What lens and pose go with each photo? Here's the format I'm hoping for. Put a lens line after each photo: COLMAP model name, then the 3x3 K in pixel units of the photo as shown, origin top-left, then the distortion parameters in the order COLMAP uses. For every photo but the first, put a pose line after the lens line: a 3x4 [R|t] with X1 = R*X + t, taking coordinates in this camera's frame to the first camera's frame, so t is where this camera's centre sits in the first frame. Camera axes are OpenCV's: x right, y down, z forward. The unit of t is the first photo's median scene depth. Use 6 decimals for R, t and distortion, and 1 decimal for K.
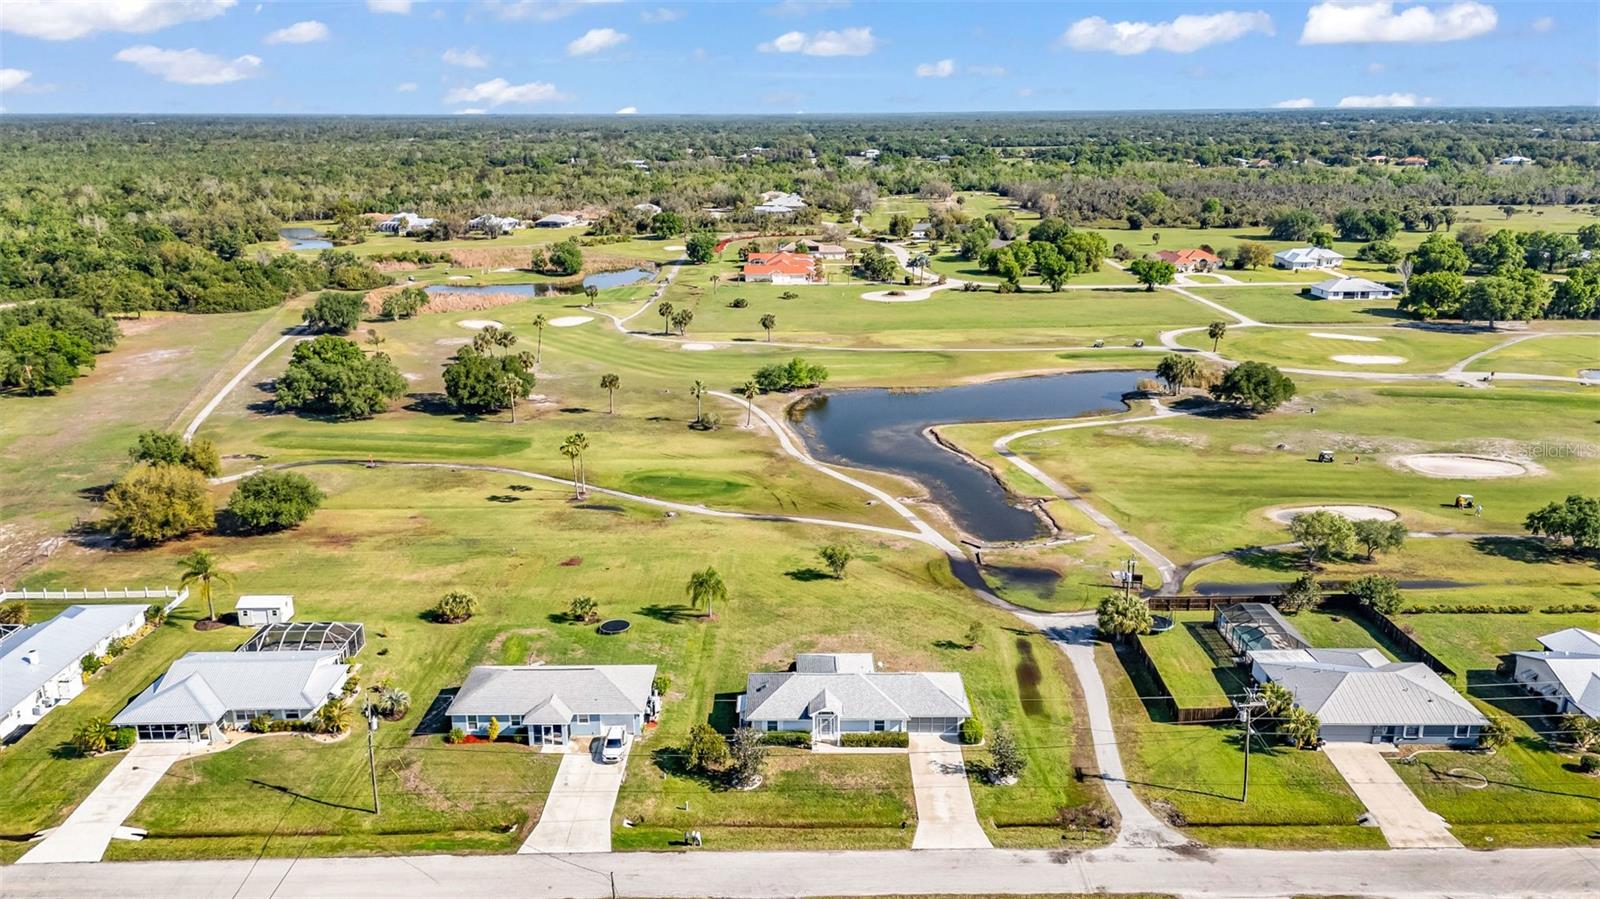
lens RADIAL K [[1169.4, 0, 799.6], [0, 1169.4, 453.8], [0, 0, 1]] dist [0.080326, -0.077936]
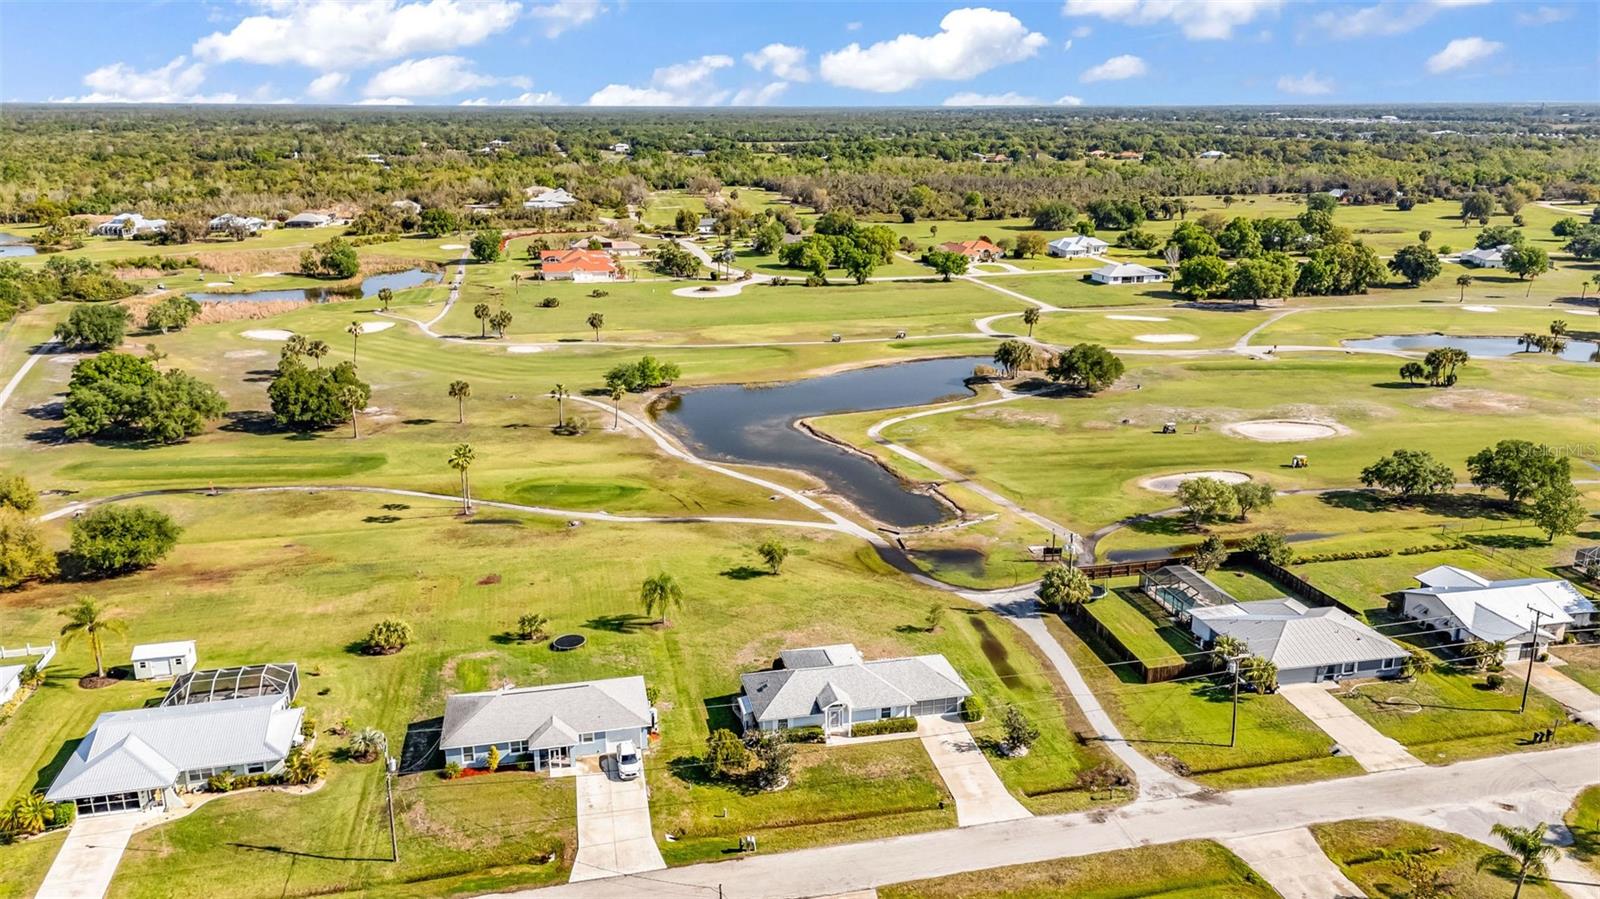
lens RADIAL K [[1176.4, 0, 798.6], [0, 1176.4, 452.8], [0, 0, 1]] dist [0.109514, -0.161797]
pose [[0.976077, -0.056951, 0.209836, -0.153908], [0.056585, 0.998368, 0.007751, -0.003783], [-0.209935, 0.004308, 0.977706, 0.011109]]
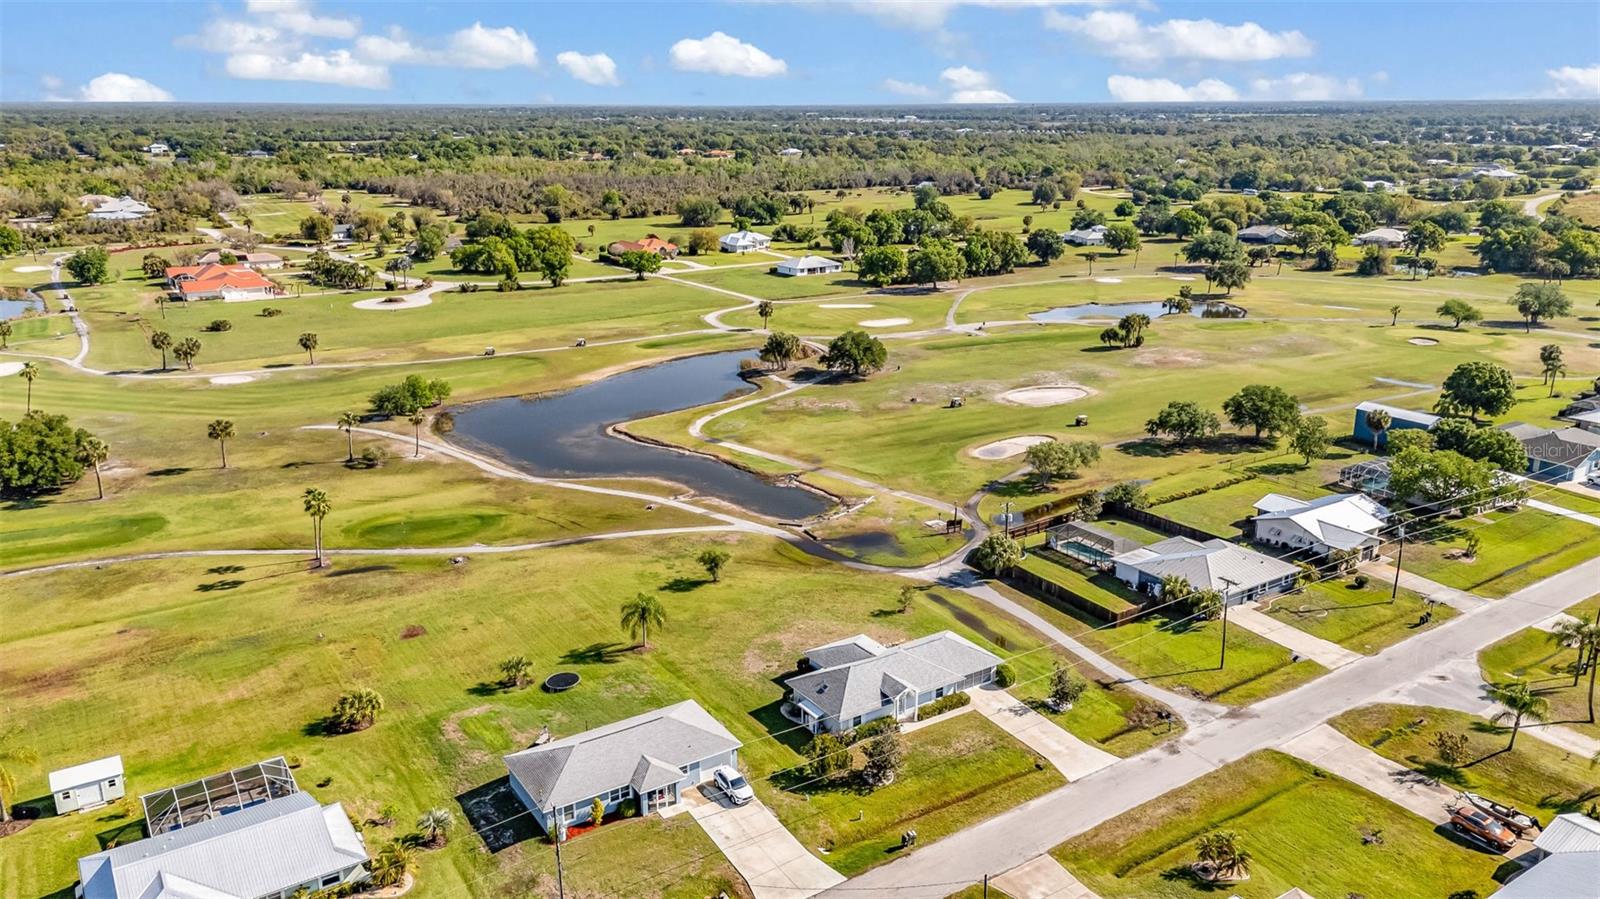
lens RADIAL K [[1169.4, 0, 799.6], [0, 1169.4, 453.8], [0, 0, 1]] dist [0.080326, -0.077936]
pose [[0.834504, -0.154414, 0.528923, -0.414159], [0.152096, 0.987188, 0.048232, -0.036102], [-0.529595, 0.040198, 0.847298, 0.125105]]
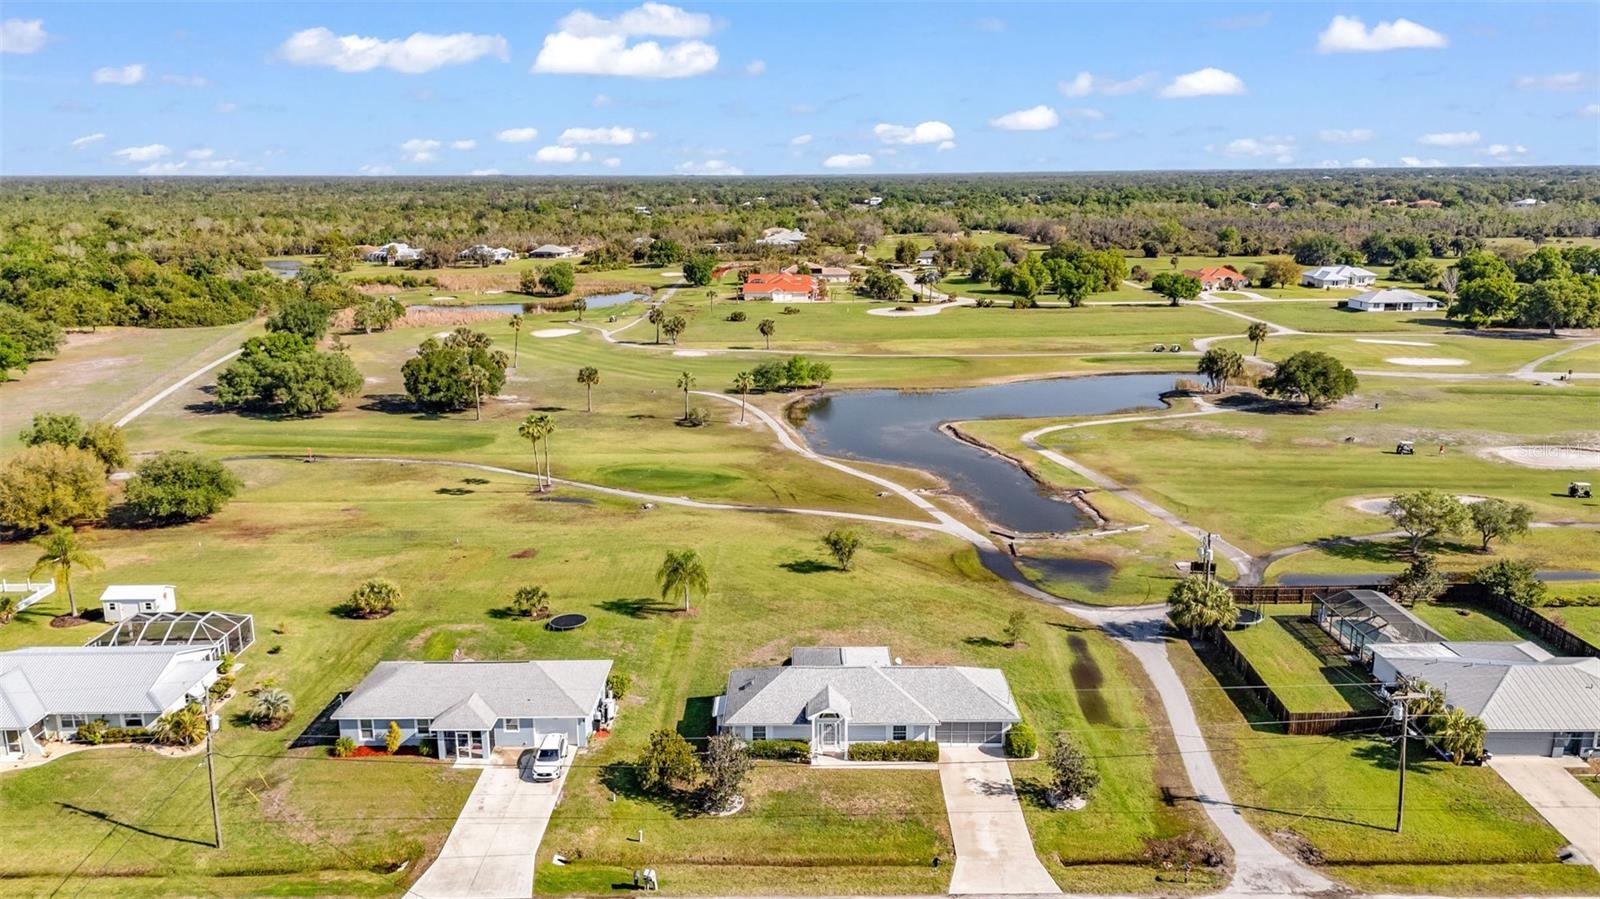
lens RADIAL K [[1169.4, 0, 799.6], [0, 1169.4, 453.8], [0, 0, 1]] dist [0.080326, -0.077936]
pose [[0.999994, -0.000530, -0.003550, 0.004399], [0.000355, 0.998799, -0.048995, 0.065170], [0.003572, 0.048994, 0.998793, 0.170509]]
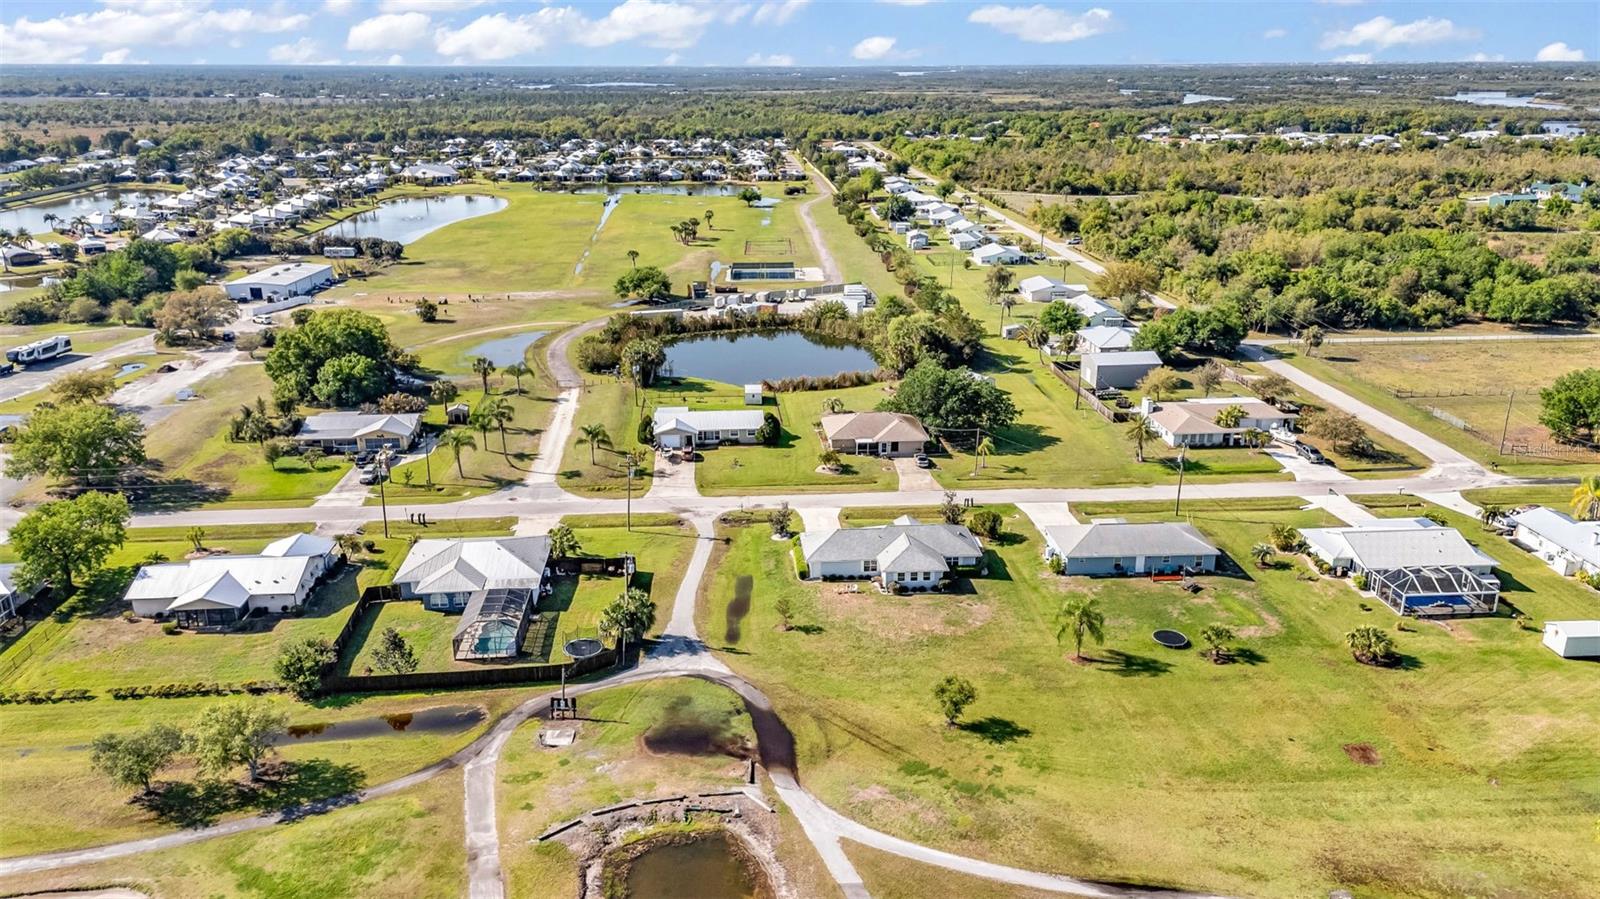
lens RADIAL K [[1169.4, 0, 799.6], [0, 1169.4, 453.8], [0, 0, 1]] dist [0.080326, -0.077936]
pose [[-0.997228, 0.031497, -0.067418, 0.173015], [-0.012452, 0.822592, 0.568495, -0.449976], [0.073364, 0.567759, -0.819919, 1.508900]]
